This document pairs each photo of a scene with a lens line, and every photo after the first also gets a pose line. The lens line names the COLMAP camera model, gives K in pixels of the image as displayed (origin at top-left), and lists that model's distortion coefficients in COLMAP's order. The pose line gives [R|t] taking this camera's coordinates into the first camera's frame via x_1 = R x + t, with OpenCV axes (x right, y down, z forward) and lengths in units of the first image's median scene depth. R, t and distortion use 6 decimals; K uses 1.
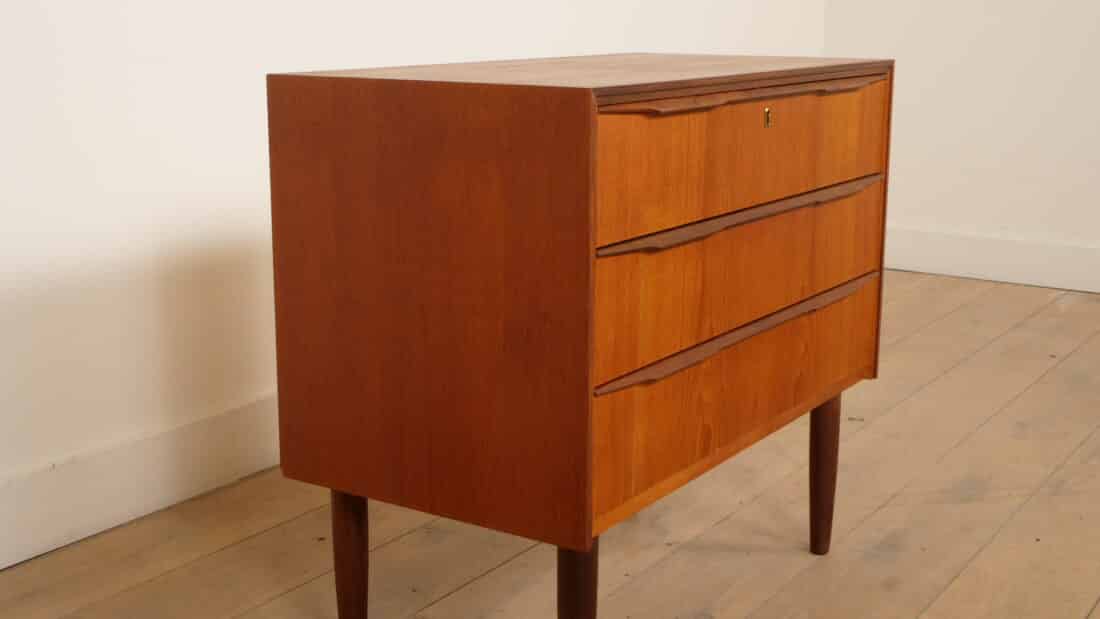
lens RADIAL K [[1400.4, 0, 550.0], [0, 1400.4, 309.5], [0, 0, 1]] dist [0.023640, 0.022961]
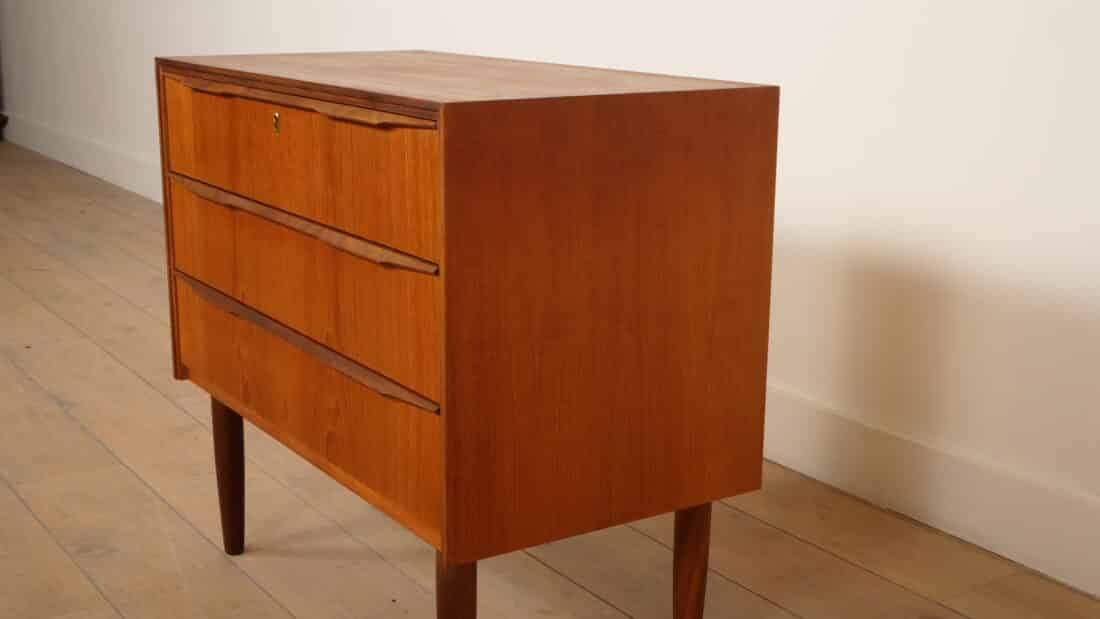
lens RADIAL K [[1400.4, 0, 550.0], [0, 1400.4, 309.5], [0, 0, 1]] dist [0.023640, 0.022961]
pose [[-0.383980, 0.208173, -0.899568, 1.062440], [-0.206369, 0.930259, 0.303364, -0.376966], [0.899984, 0.302129, -0.314241, 1.619223]]
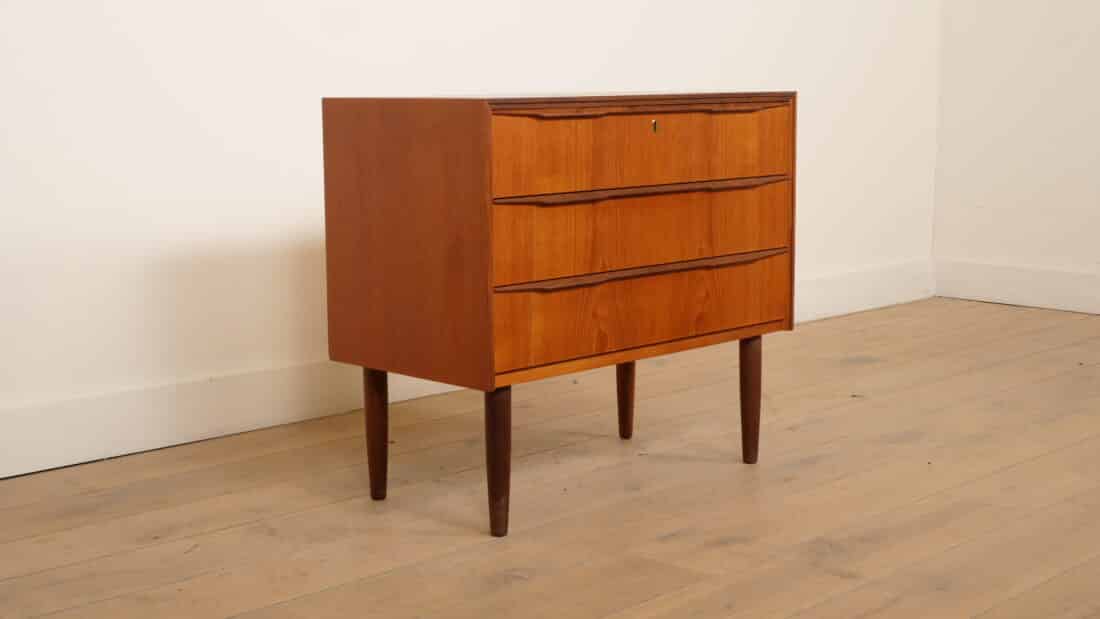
lens RADIAL K [[1519.2, 0, 550.0], [0, 1519.2, 309.5], [0, 0, 1]] dist [0.183605, 0.011805]
pose [[0.979022, 0.039637, -0.199864, 0.396045], [-0.049452, 0.997791, -0.044356, 0.139365], [0.197664, 0.053309, 0.978819, -0.615375]]
